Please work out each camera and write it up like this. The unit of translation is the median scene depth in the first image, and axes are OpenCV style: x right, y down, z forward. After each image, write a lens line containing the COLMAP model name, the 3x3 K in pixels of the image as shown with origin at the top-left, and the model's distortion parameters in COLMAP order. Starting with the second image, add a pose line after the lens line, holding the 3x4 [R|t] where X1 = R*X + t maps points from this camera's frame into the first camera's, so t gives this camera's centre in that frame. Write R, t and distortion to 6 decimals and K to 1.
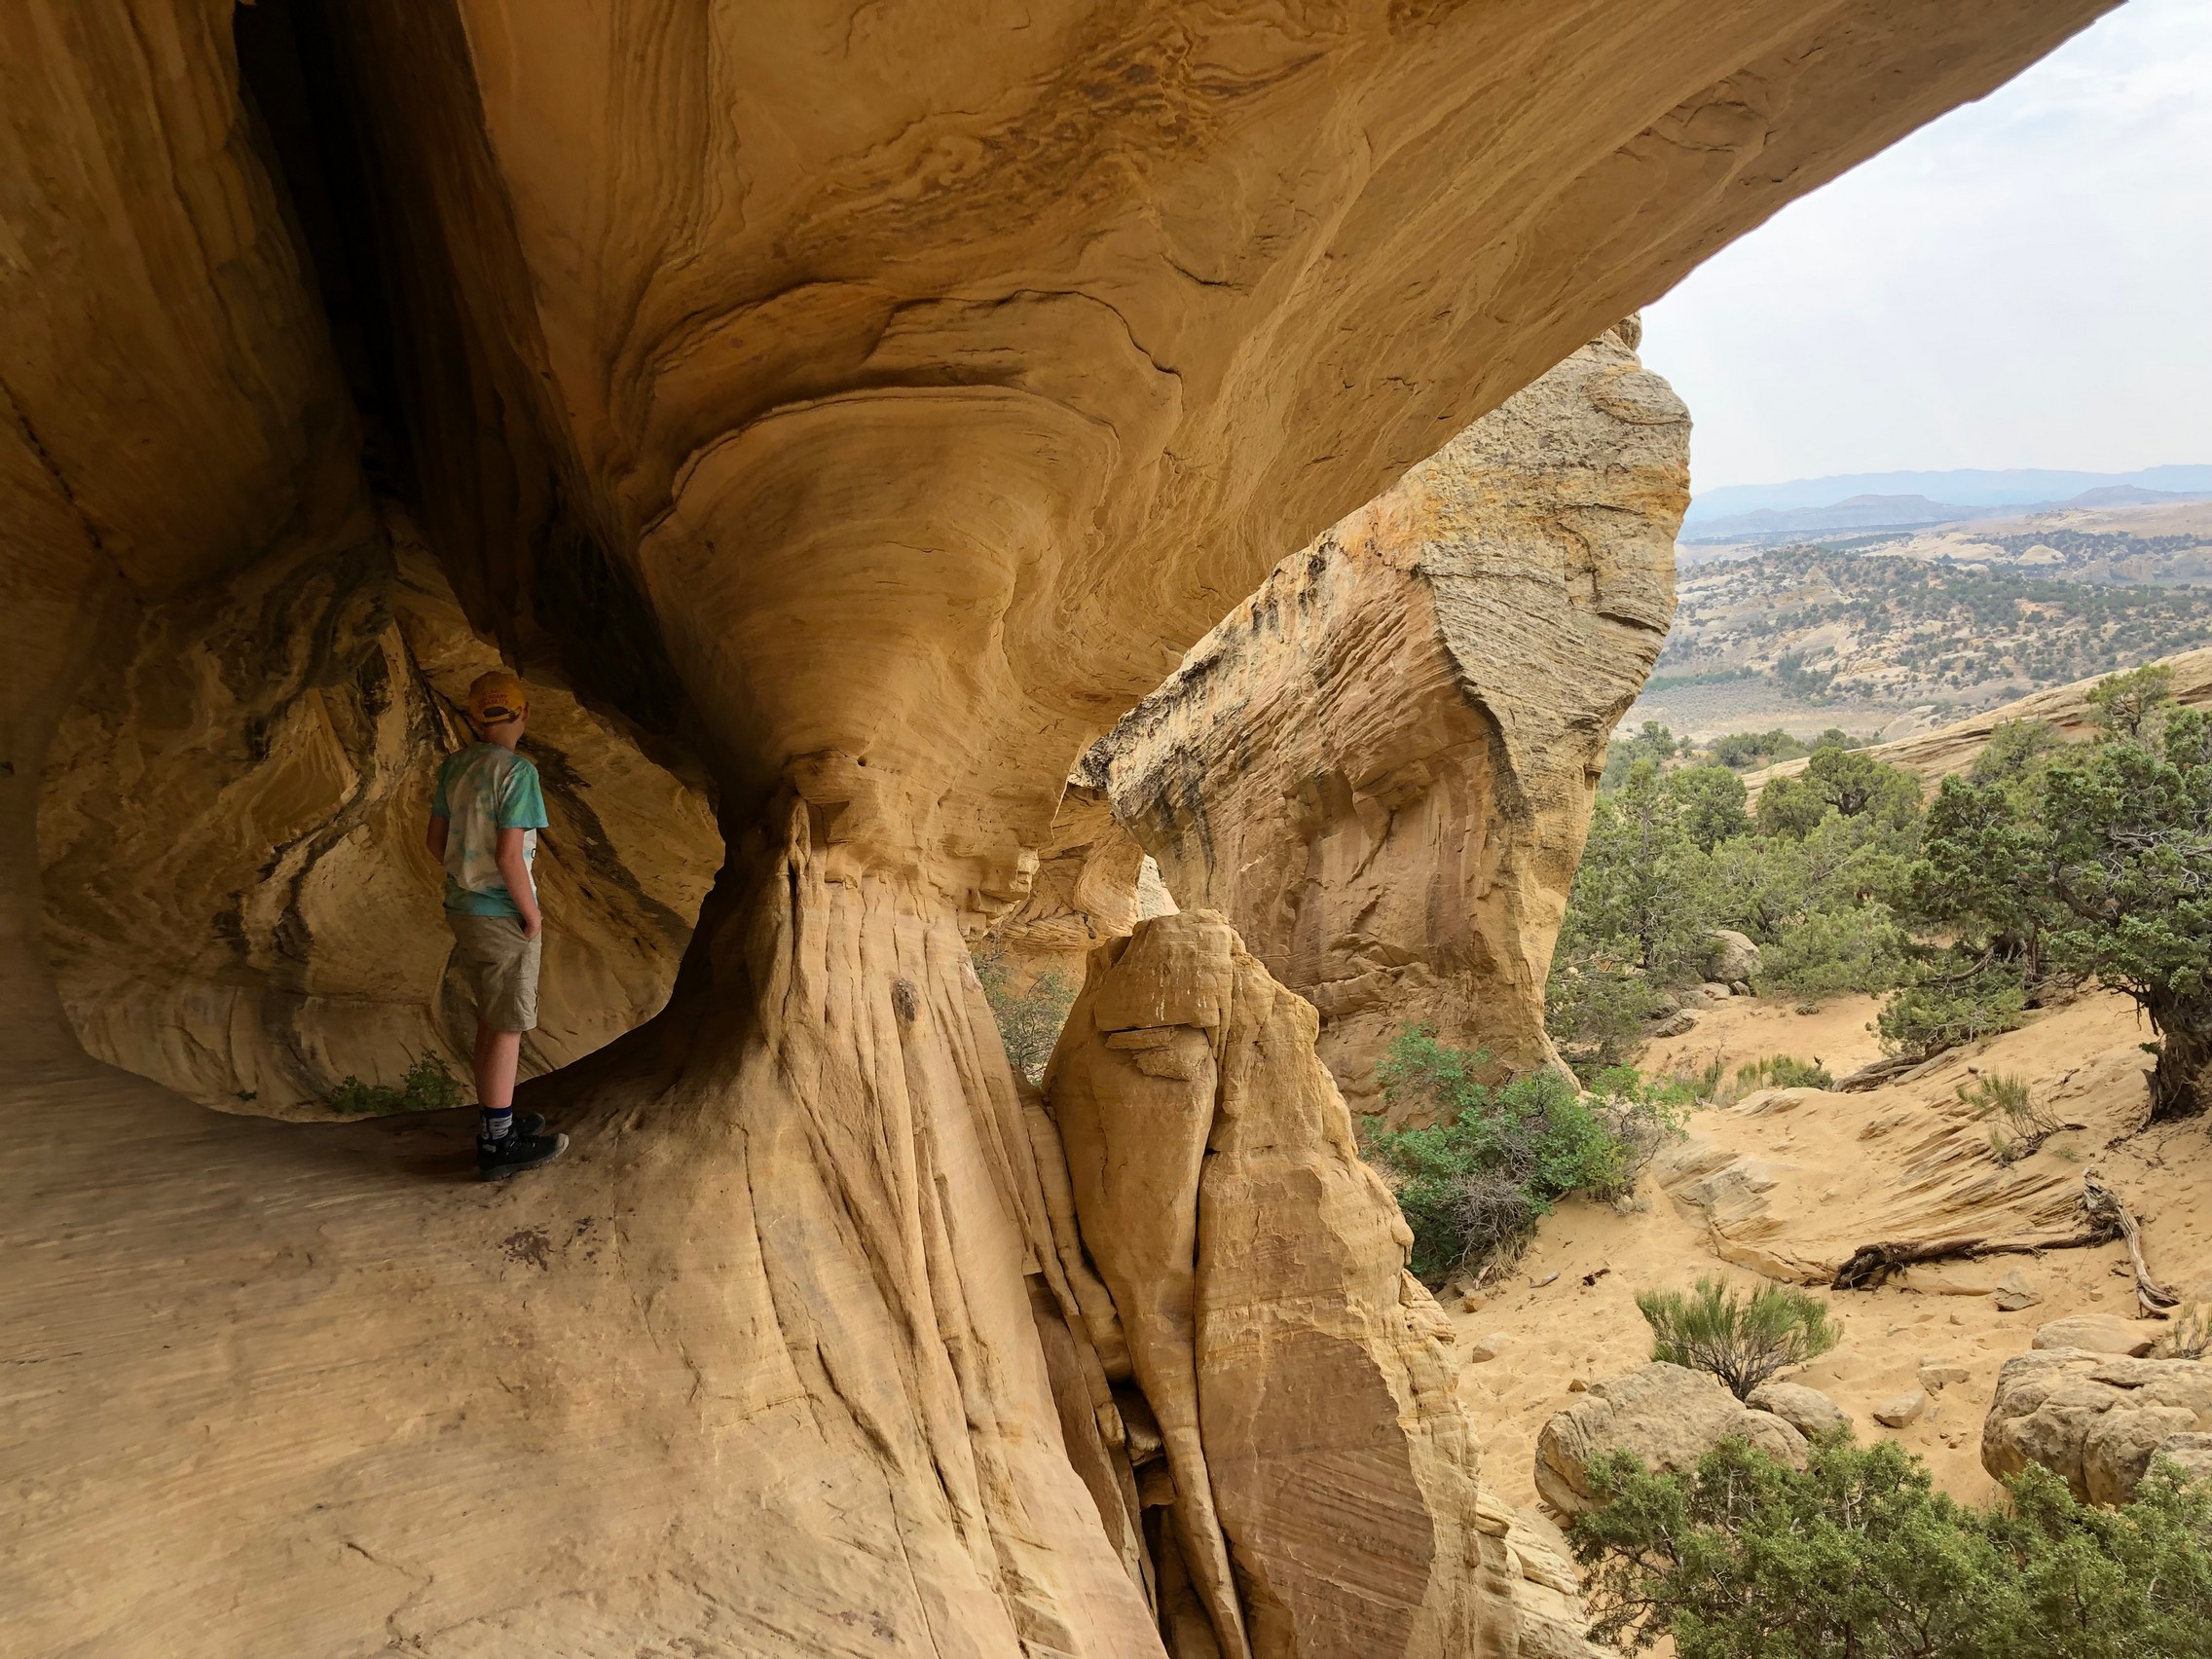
lens RADIAL K [[1788.5, 0, 1086.5], [0, 1788.5, 807.7], [0, 0, 1]] dist [0.027406, -0.020621]
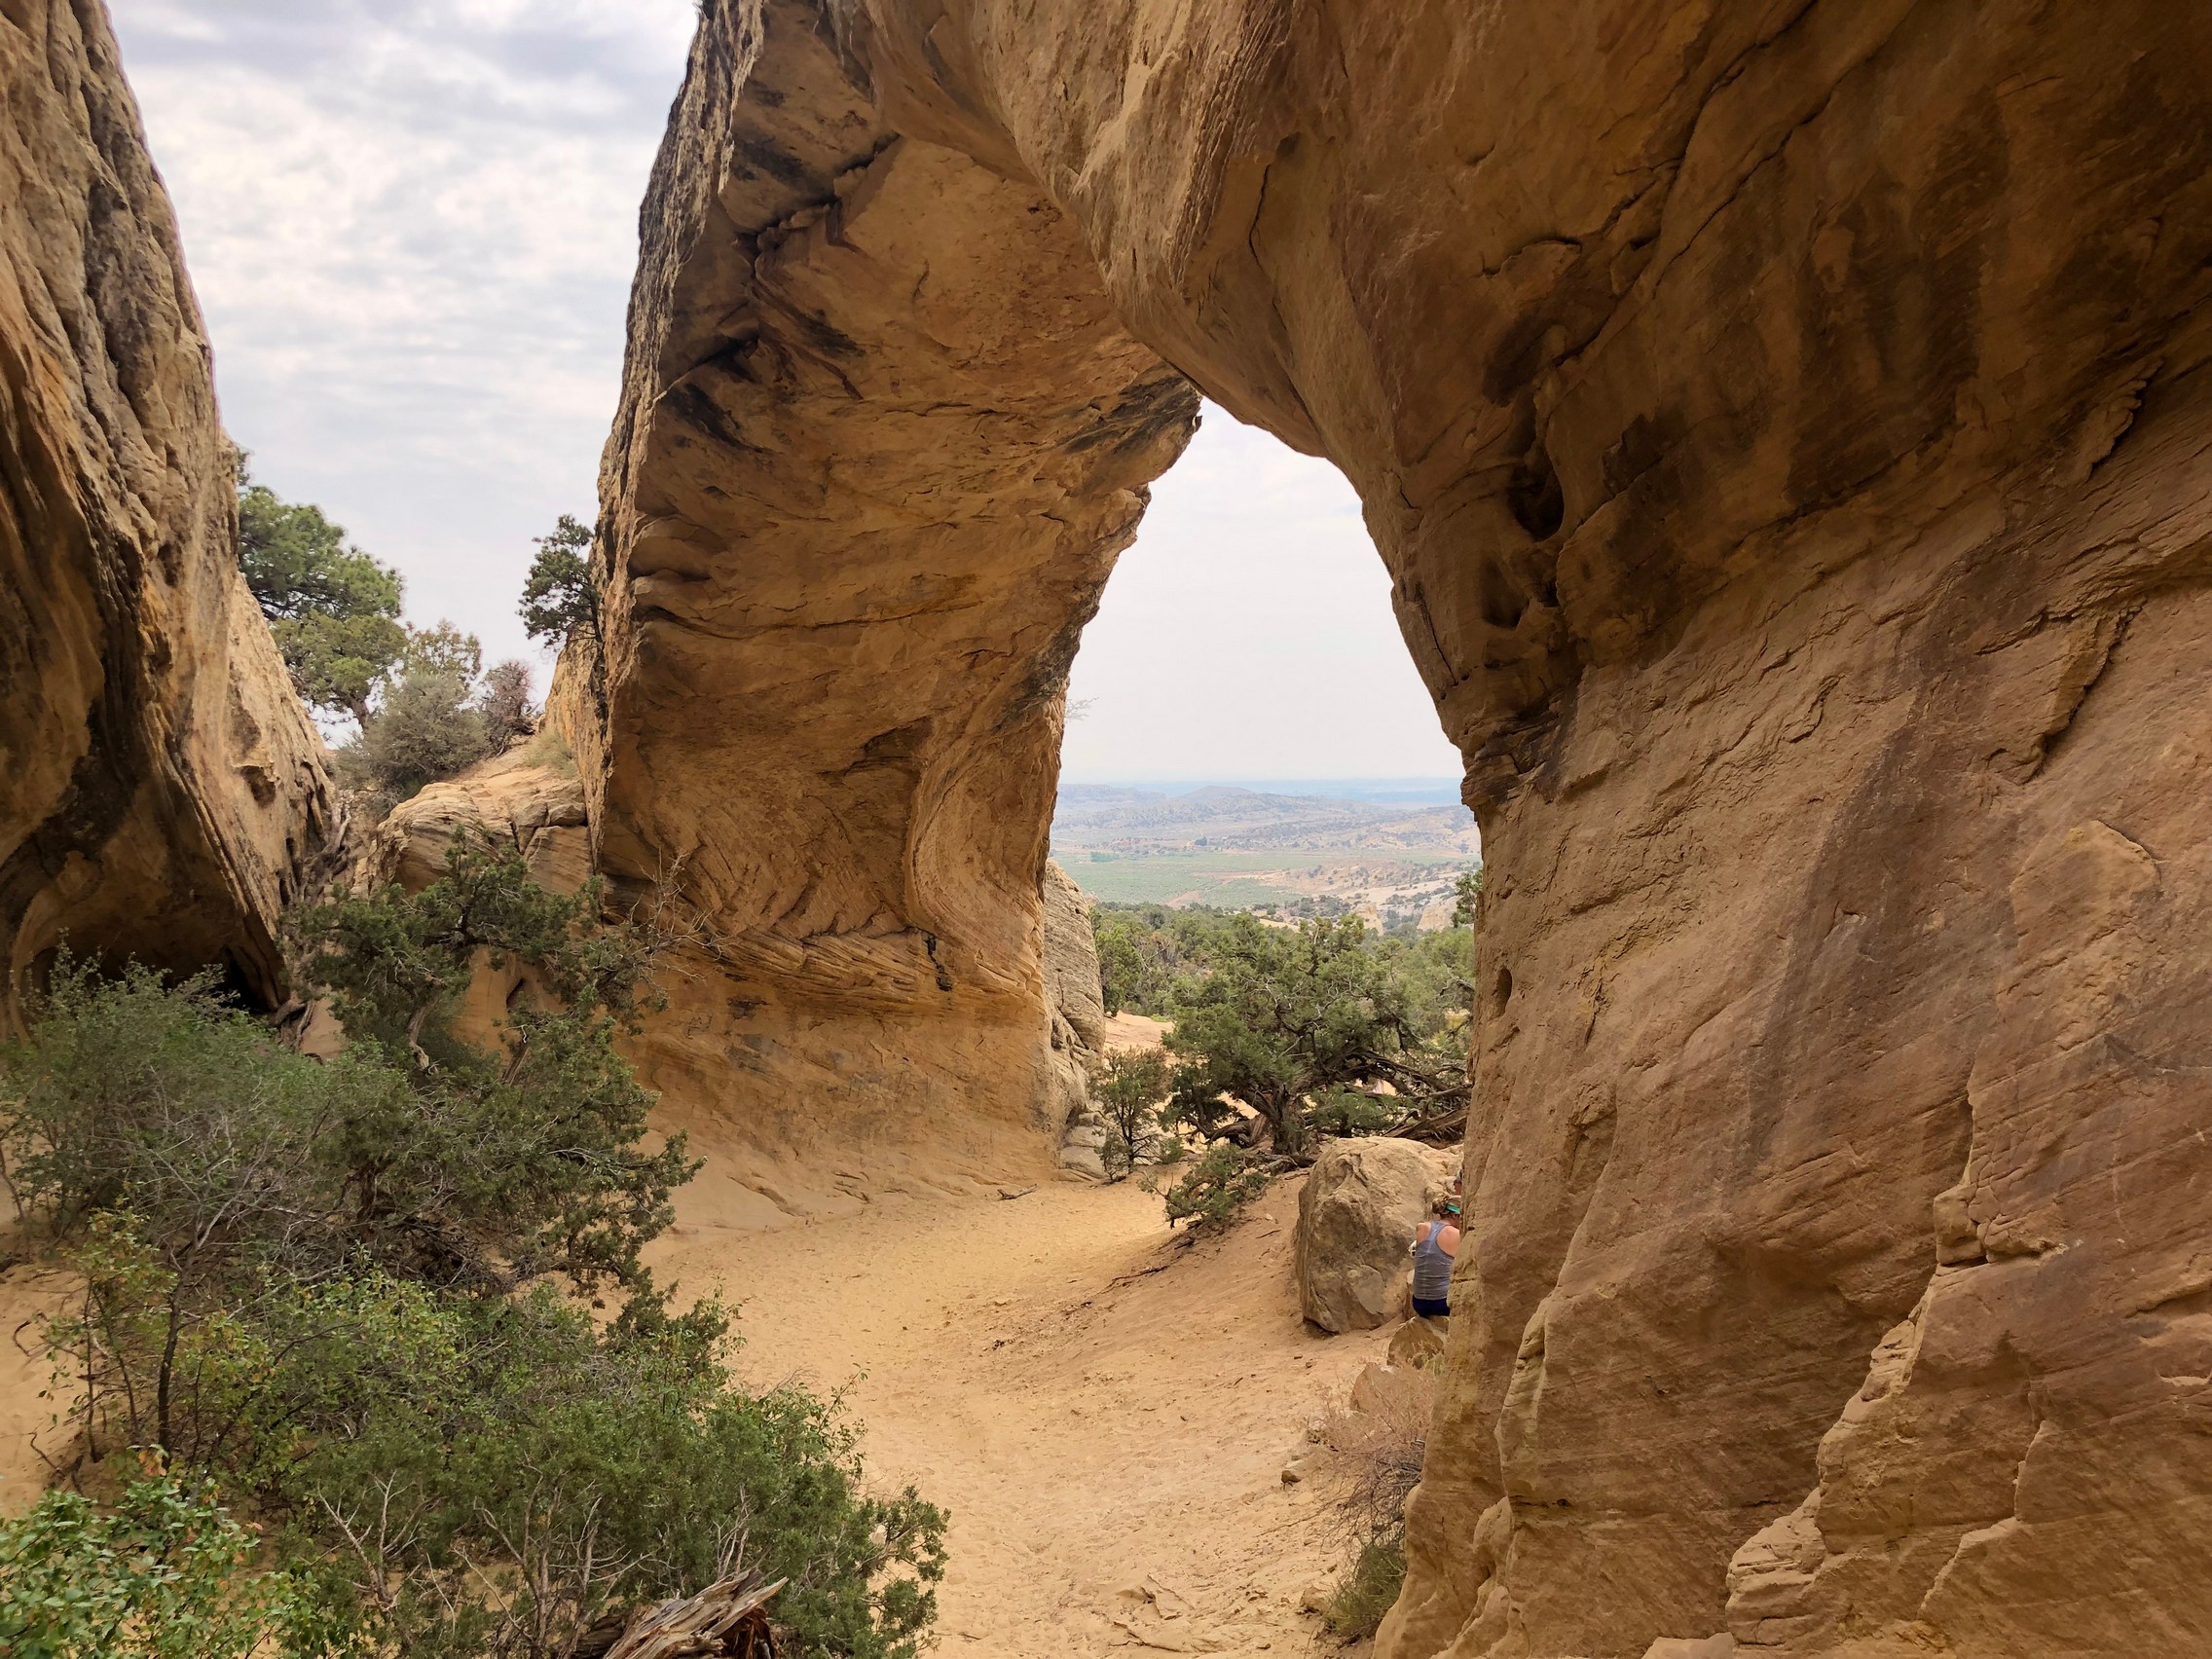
lens RADIAL K [[1788.5, 0, 1124.1], [0, 1788.5, 824.2], [0, 0, 1]] dist [0.027406, -0.020621]
pose [[0.997697, 0.056256, 0.037904, 0.061796], [-0.051055, 0.990658, -0.126454, 0.169393], [-0.044664, 0.124228, 0.991248, 0.960417]]
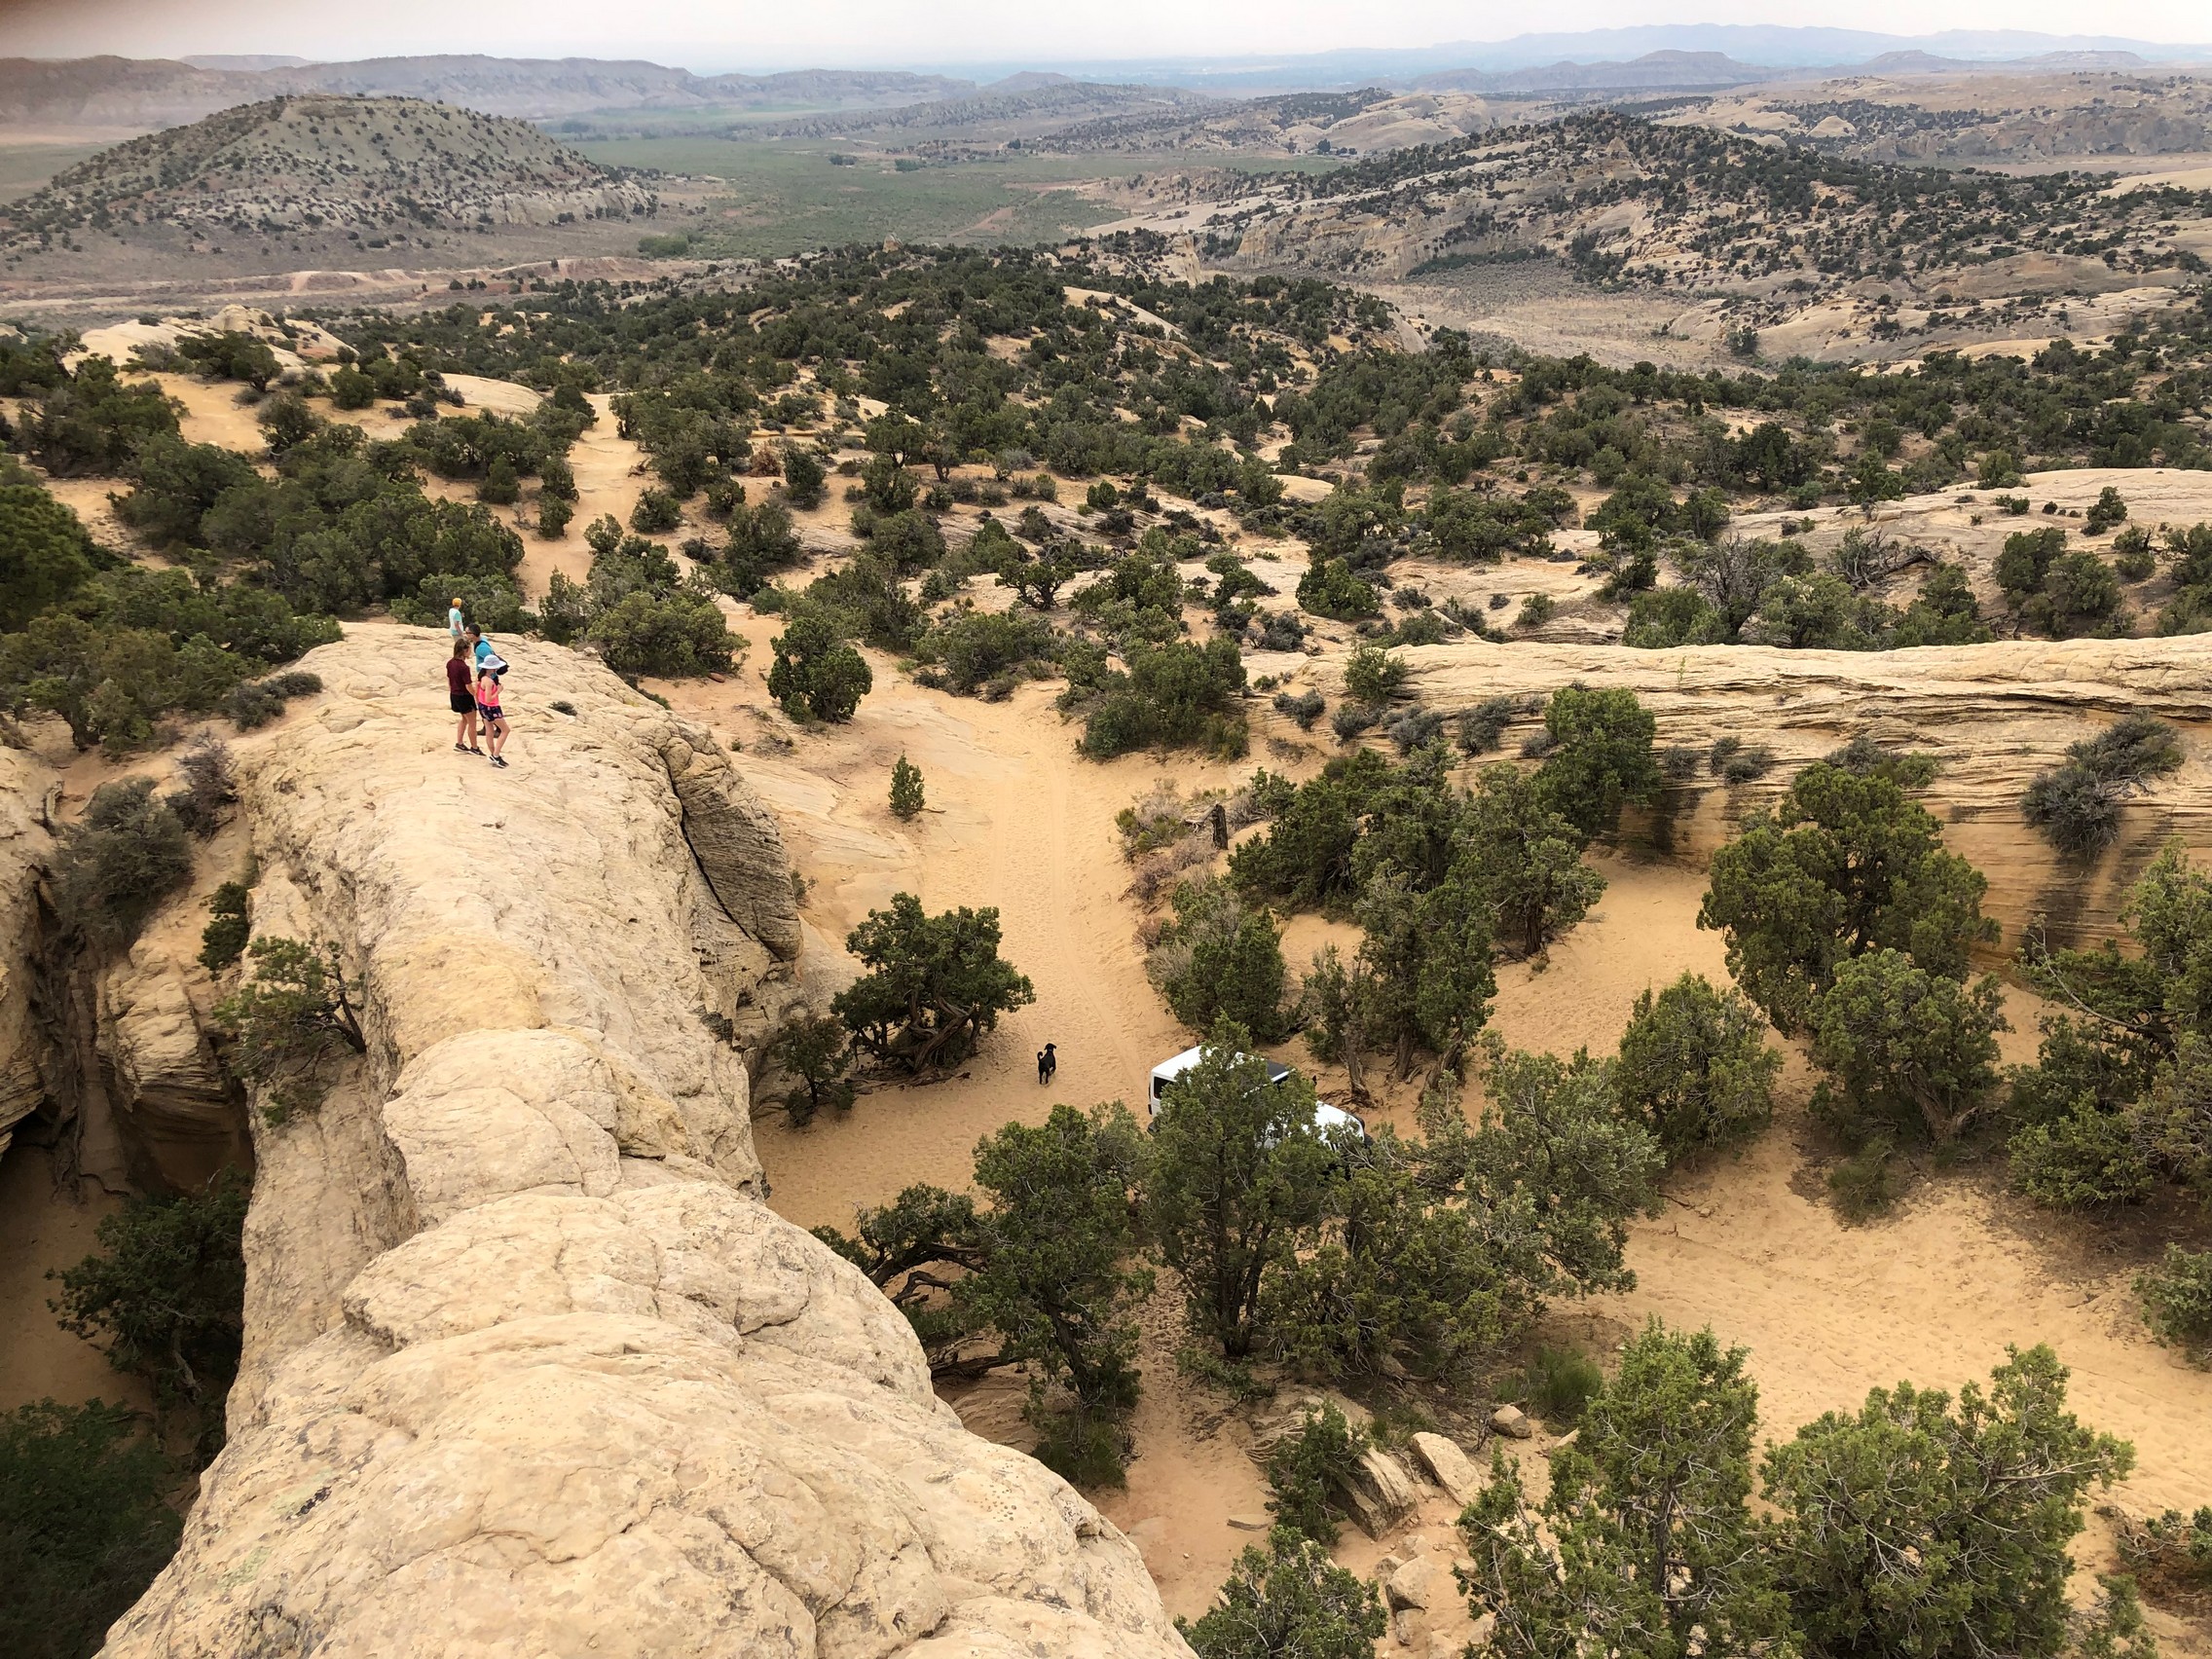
lens RADIAL K [[1788.5, 0, 1113.7], [0, 1788.5, 819.7], [0, 0, 1]] dist [0.027406, -0.020621]
pose [[0.990771, -0.013959, 0.134827, 0.162103], [-0.019563, 0.969543, 0.244139, -0.295159], [-0.134128, -0.244523, 0.960322, 0.806100]]
